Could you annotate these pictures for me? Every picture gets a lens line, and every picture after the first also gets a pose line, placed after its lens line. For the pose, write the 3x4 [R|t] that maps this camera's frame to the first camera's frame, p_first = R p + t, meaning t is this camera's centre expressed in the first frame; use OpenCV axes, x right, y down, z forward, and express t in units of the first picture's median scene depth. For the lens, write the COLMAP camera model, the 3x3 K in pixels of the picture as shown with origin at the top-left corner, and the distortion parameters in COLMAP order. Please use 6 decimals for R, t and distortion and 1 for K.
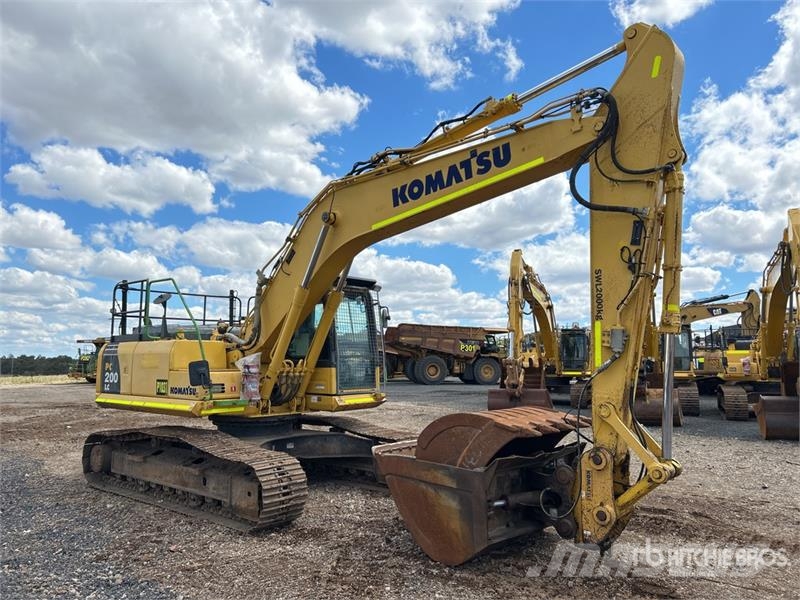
lens RADIAL K [[596.2, 0, 401.3], [0, 596.2, 305.7], [0, 0, 1]] dist [0.041648, -0.041342]
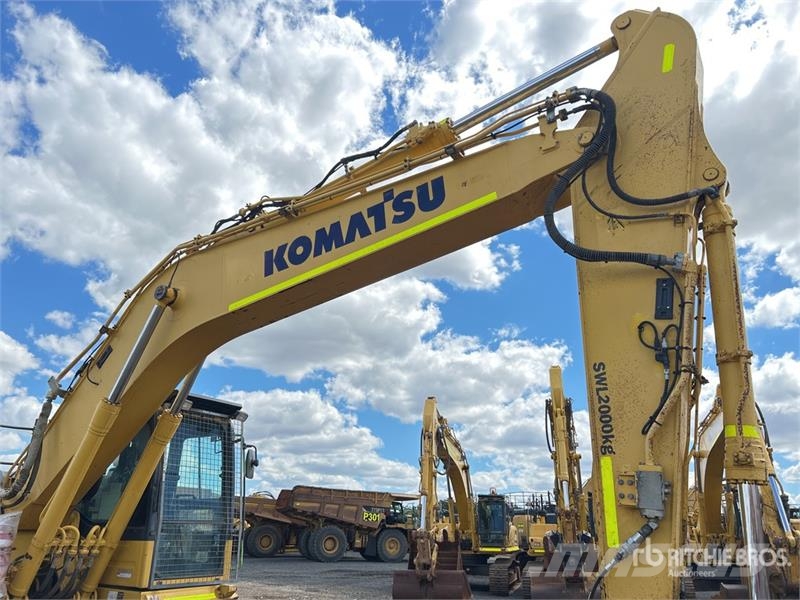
lens RADIAL K [[596.2, 0, 398.3], [0, 596.2, 296.1], [0, 0, 1]] dist [0.041648, -0.041342]
pose [[0.988344, 0.069638, 0.135373, 0.039426], [-0.029085, 0.959237, -0.281103, 0.030289], [-0.149431, 0.273889, 0.950082, 0.317259]]
